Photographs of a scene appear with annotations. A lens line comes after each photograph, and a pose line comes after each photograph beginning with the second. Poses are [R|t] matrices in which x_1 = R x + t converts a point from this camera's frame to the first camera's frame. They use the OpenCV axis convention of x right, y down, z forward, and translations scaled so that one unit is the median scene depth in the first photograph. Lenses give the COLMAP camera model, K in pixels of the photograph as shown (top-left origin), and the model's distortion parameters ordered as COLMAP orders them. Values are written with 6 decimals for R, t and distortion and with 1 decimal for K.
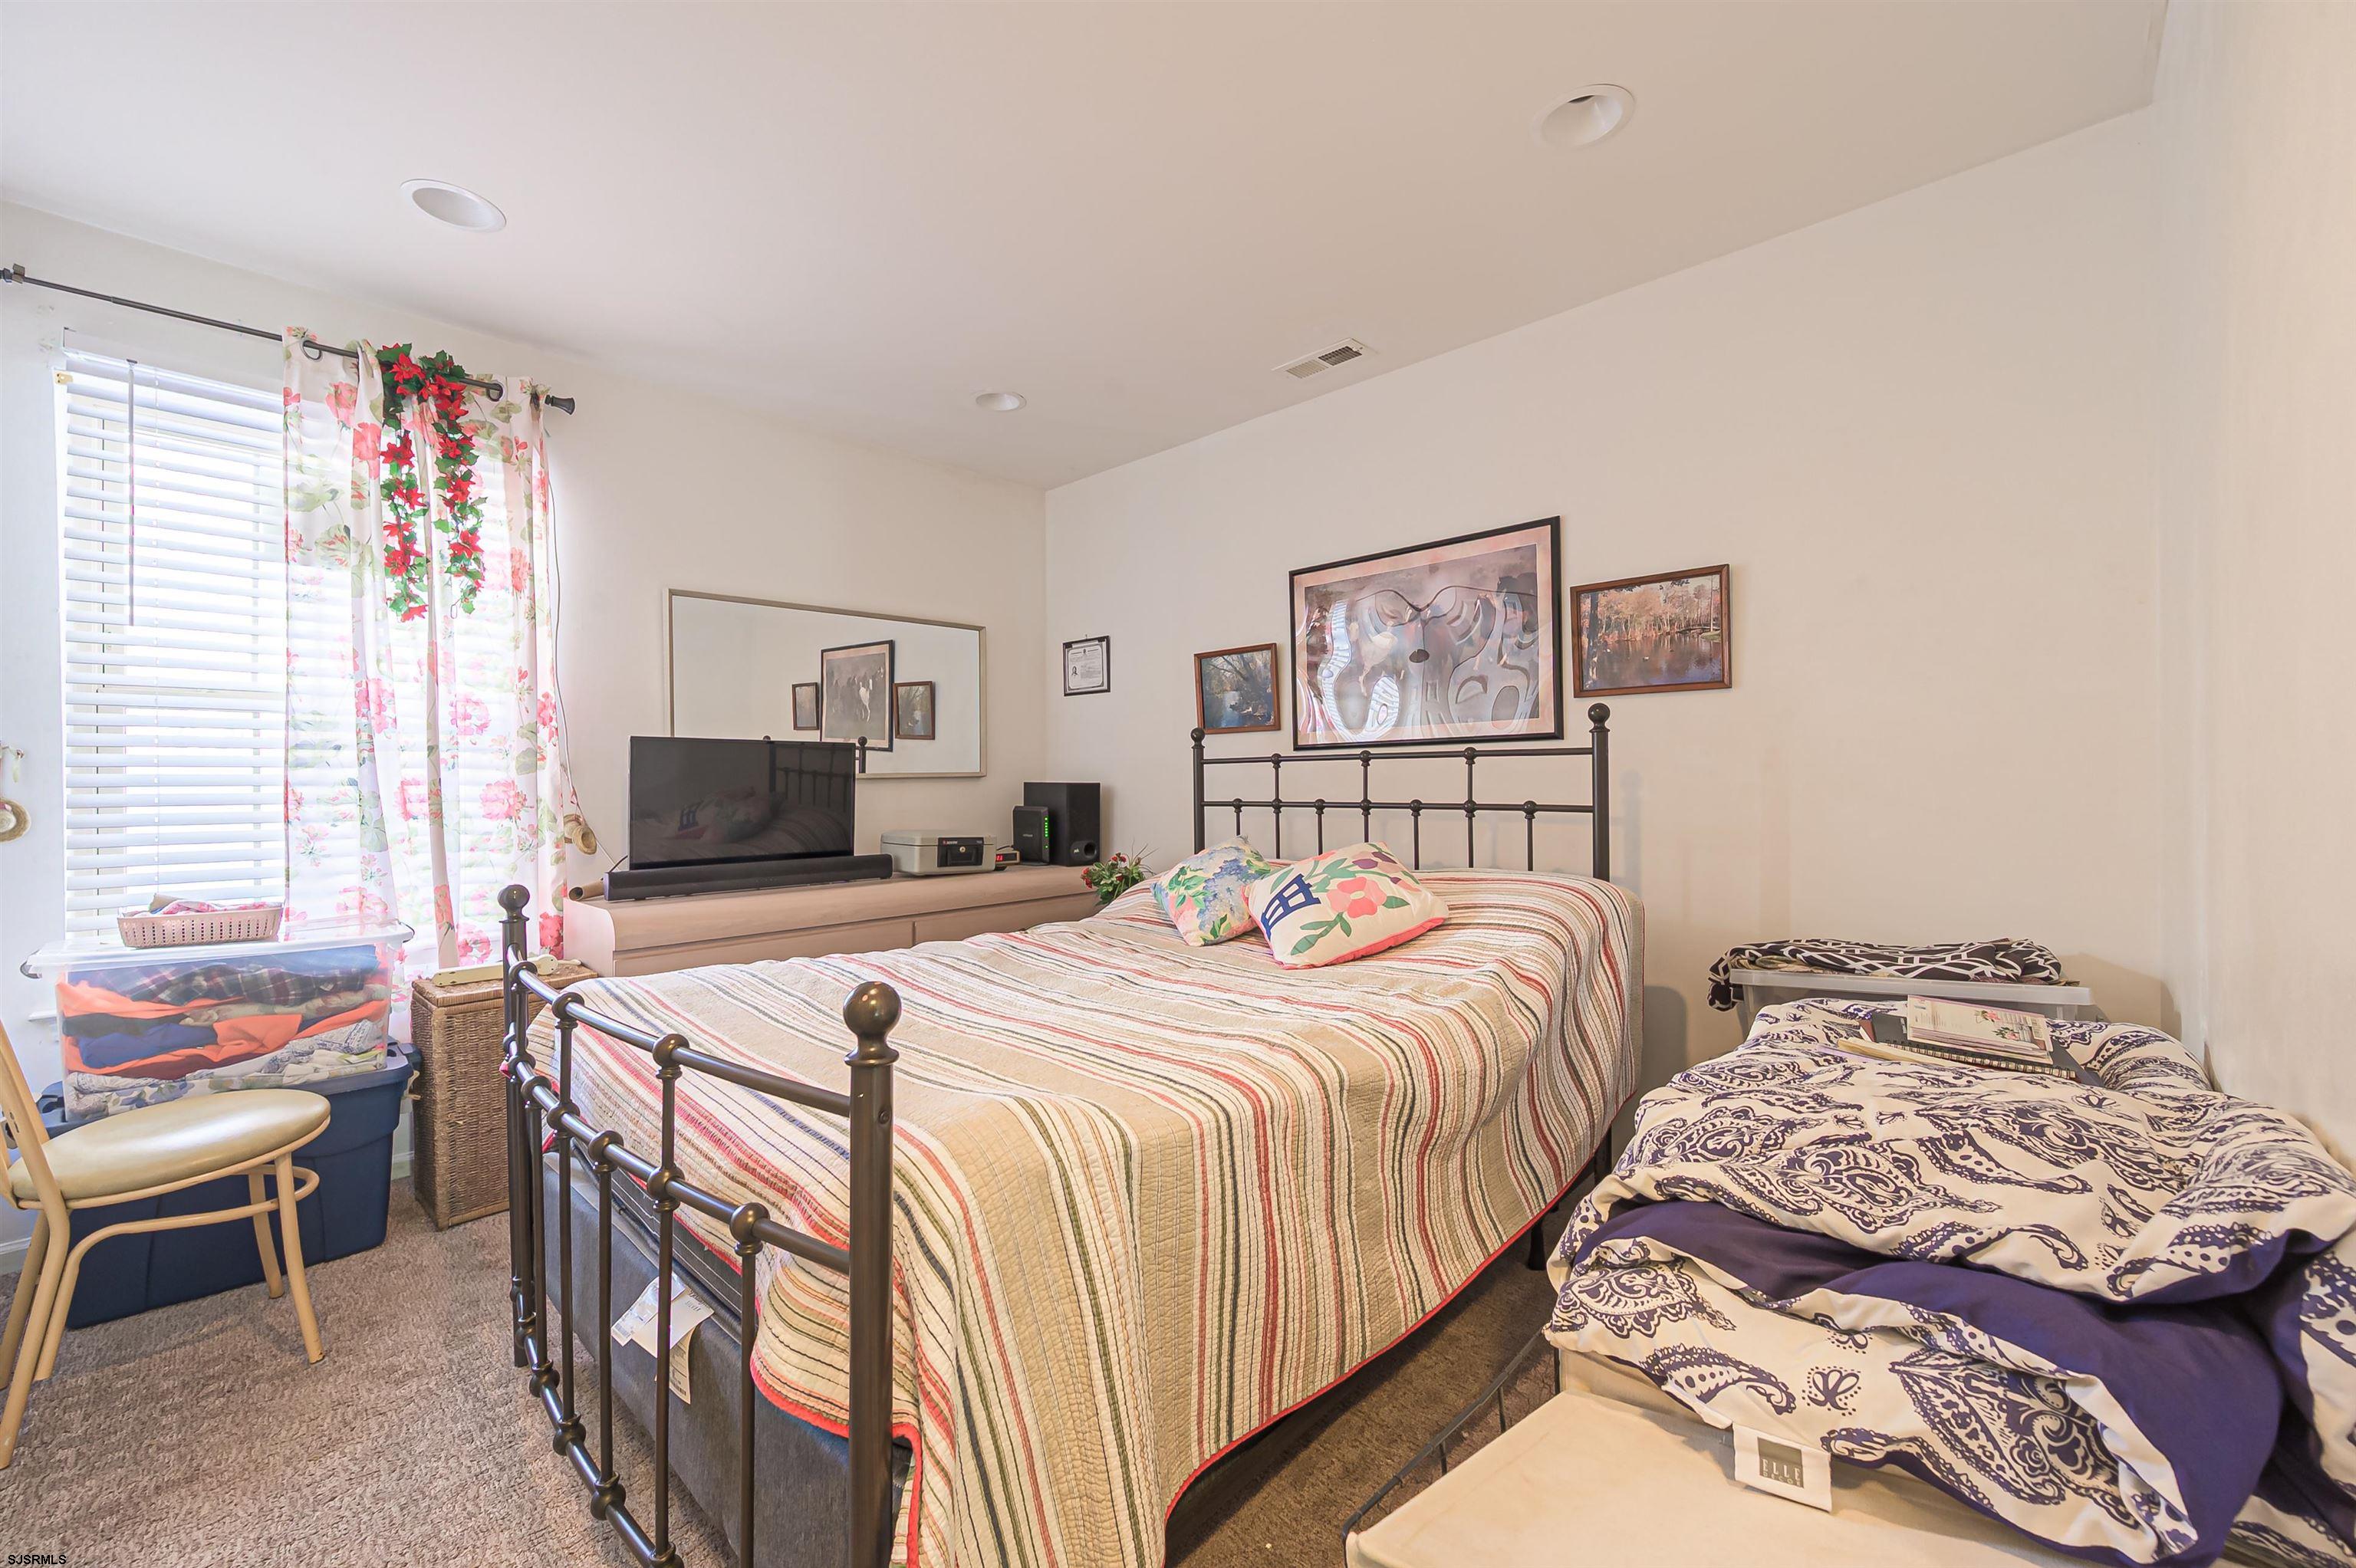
lens RADIAL K [[930.3, 0, 1191.5], [0, 930.3, 789.1], [0, 0, 1]] dist [-0.001444, 0.000414]
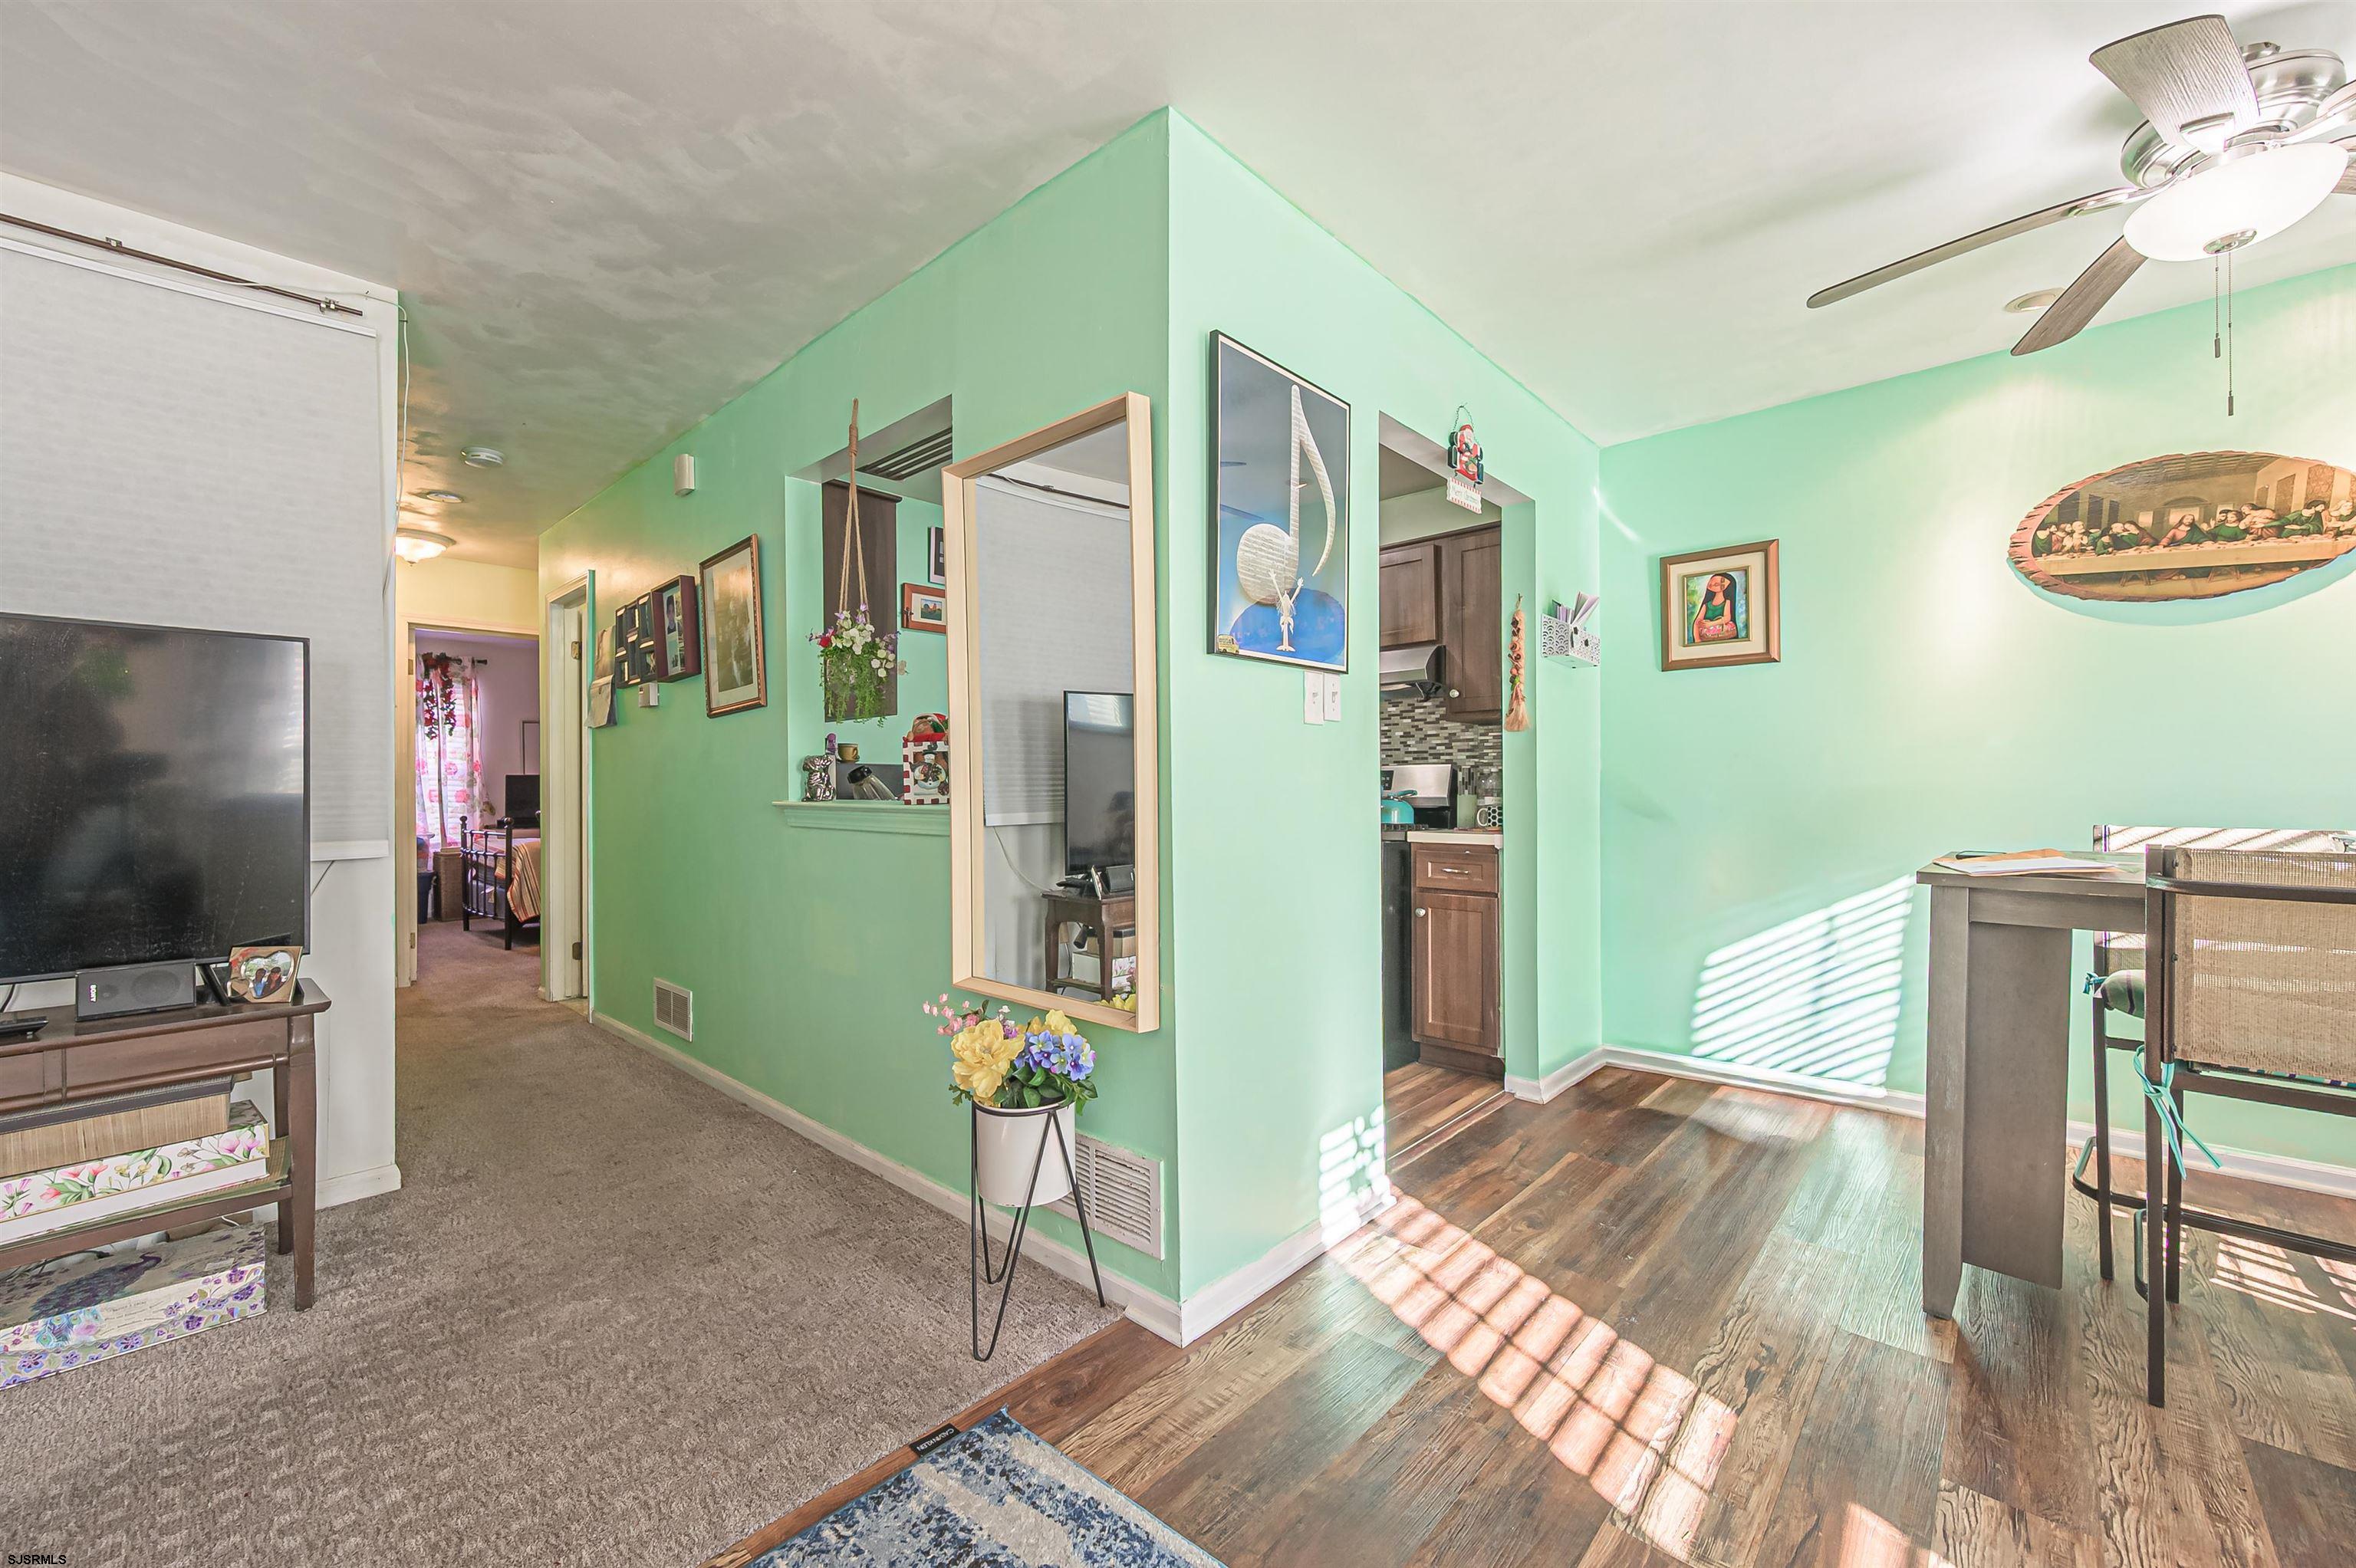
lens RADIAL K [[930.3, 0, 1173.3], [0, 930.3, 786.0], [0, 0, 1]] dist [-0.001444, 0.000414]
pose [[0.999910, -0.013391, -0.001275, 1.700428], [0.013371, 0.999806, -0.014453, 0.056778], [0.001468, 0.014435, 0.999895, -2.180261]]
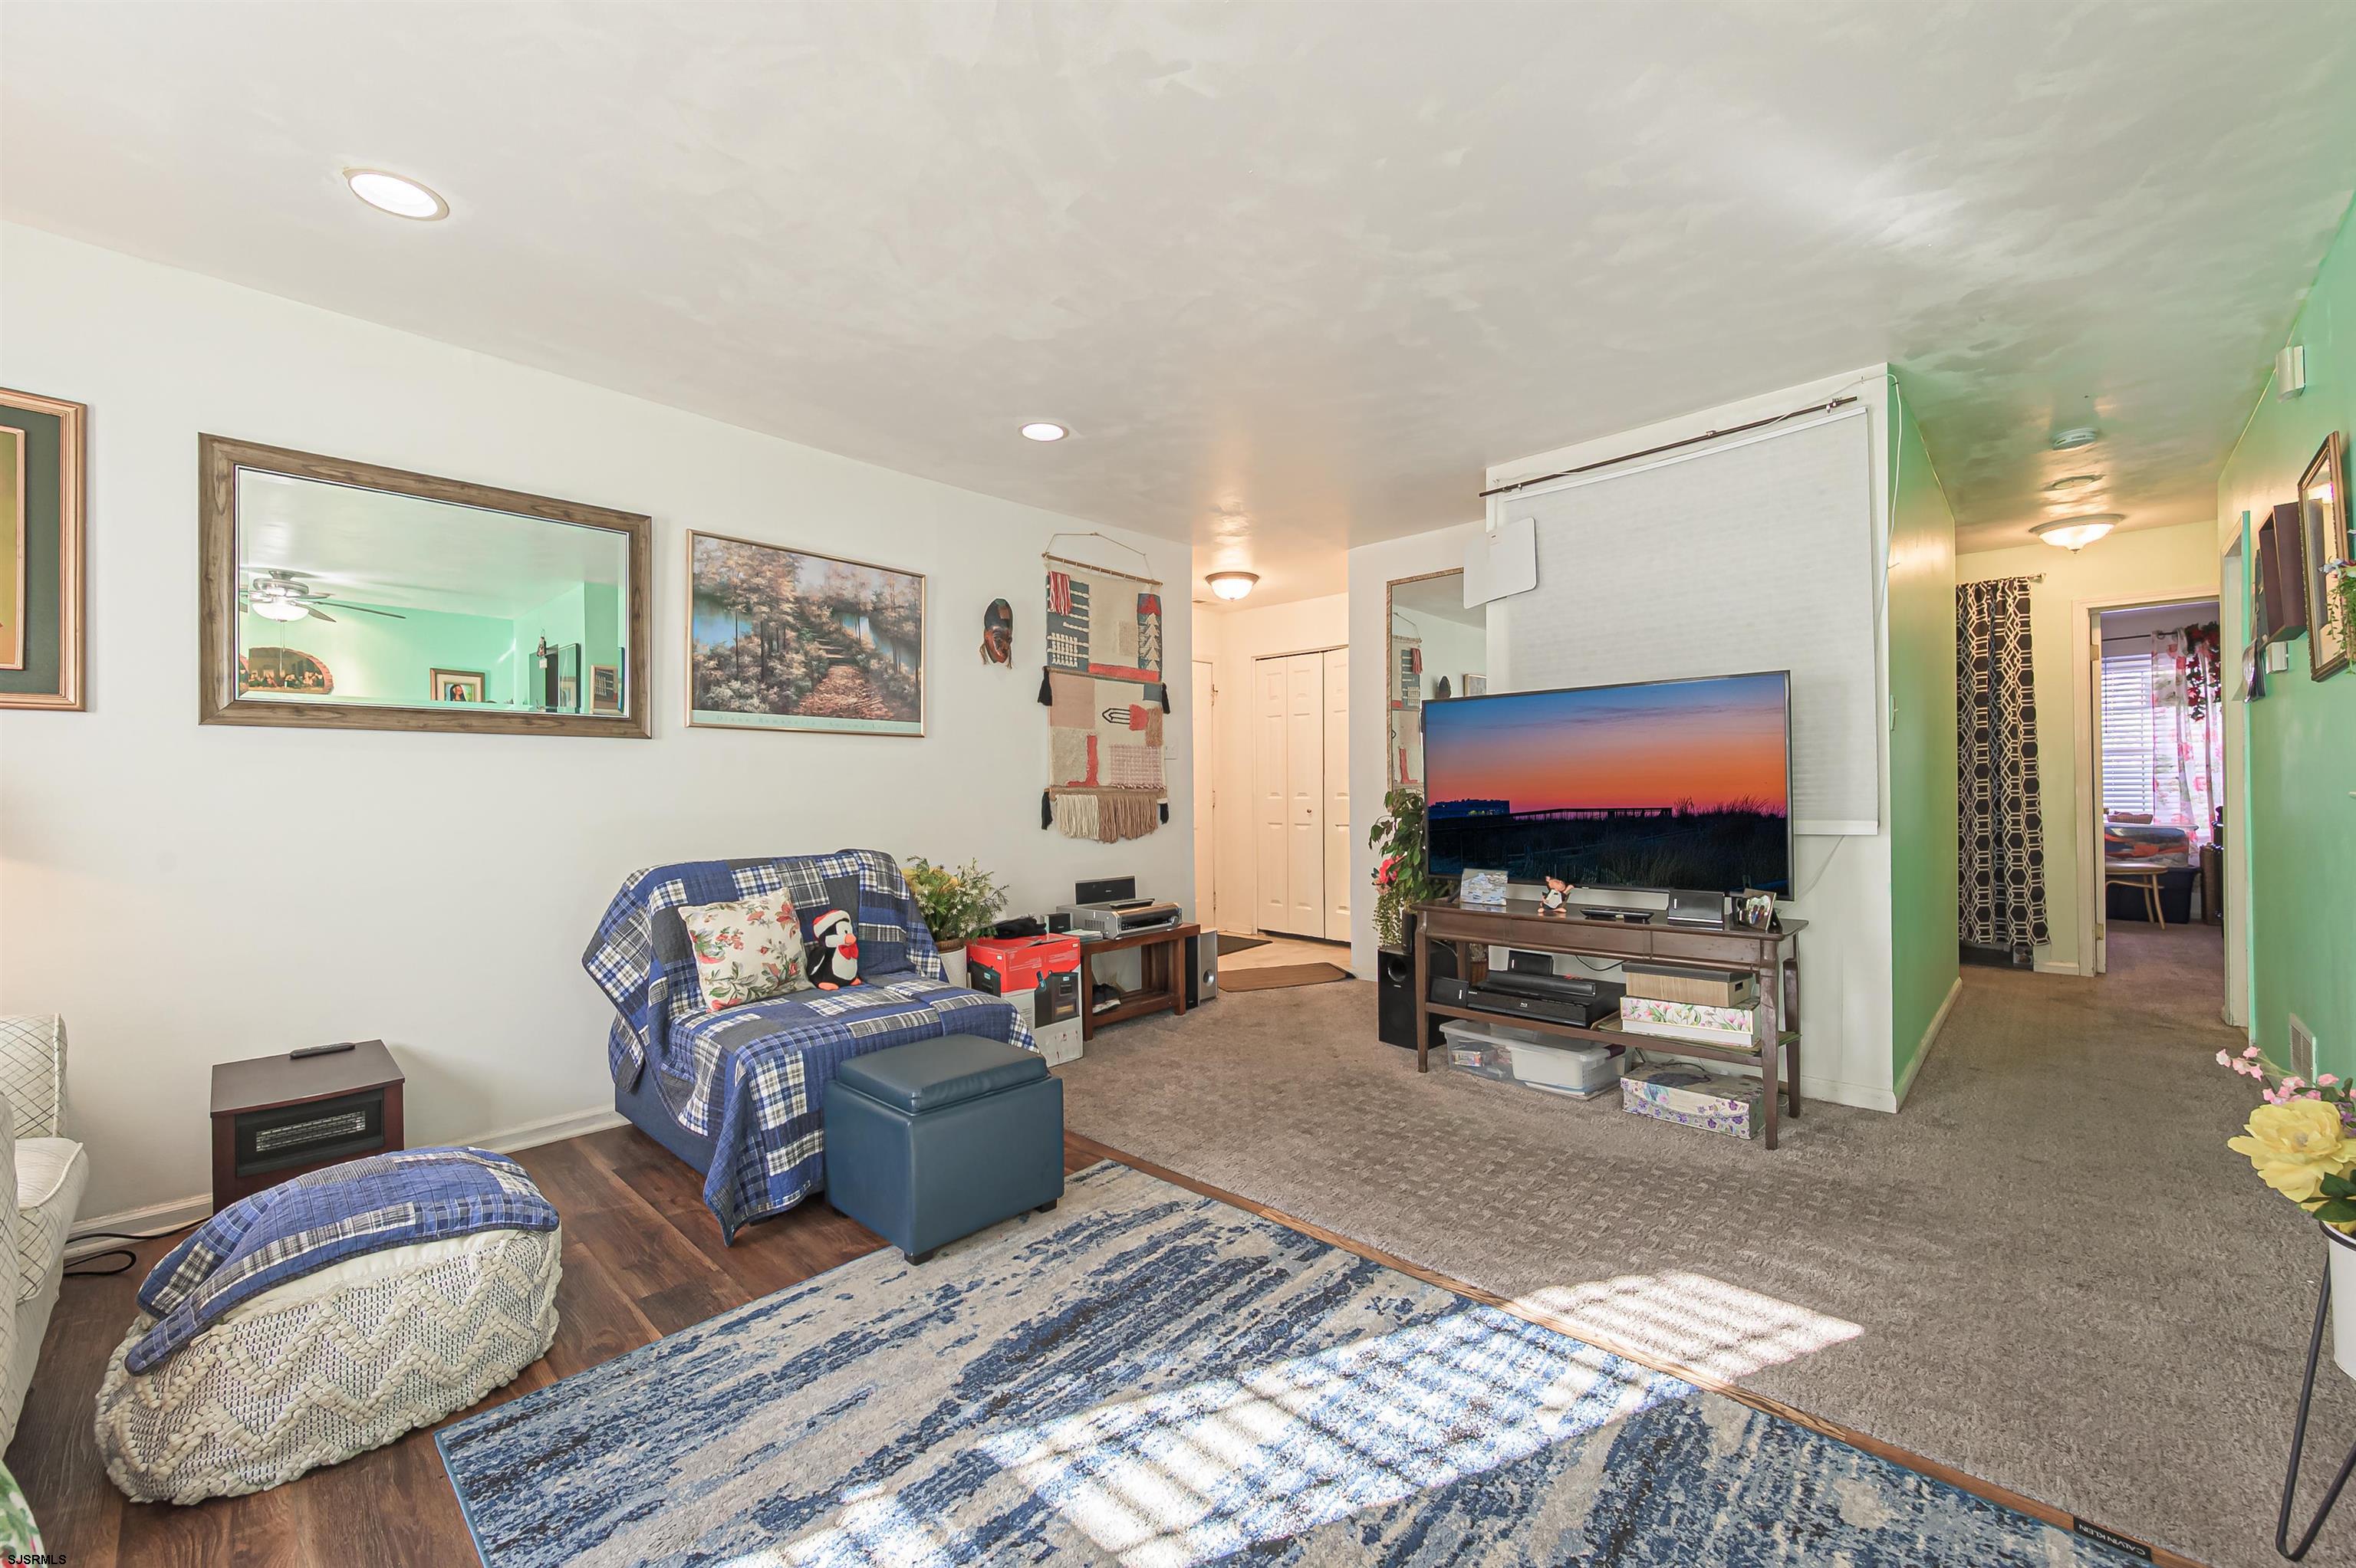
lens RADIAL K [[930.3, 0, 1179.5], [0, 930.3, 787.2], [0, 0, 1]] dist [-0.001444, 0.000414]
pose [[-0.019302, -0.012032, -0.999741, 2.073948], [-0.001216, 0.999927, -0.012010, 0.060126], [0.999813, 0.000983, -0.019315, -2.076570]]
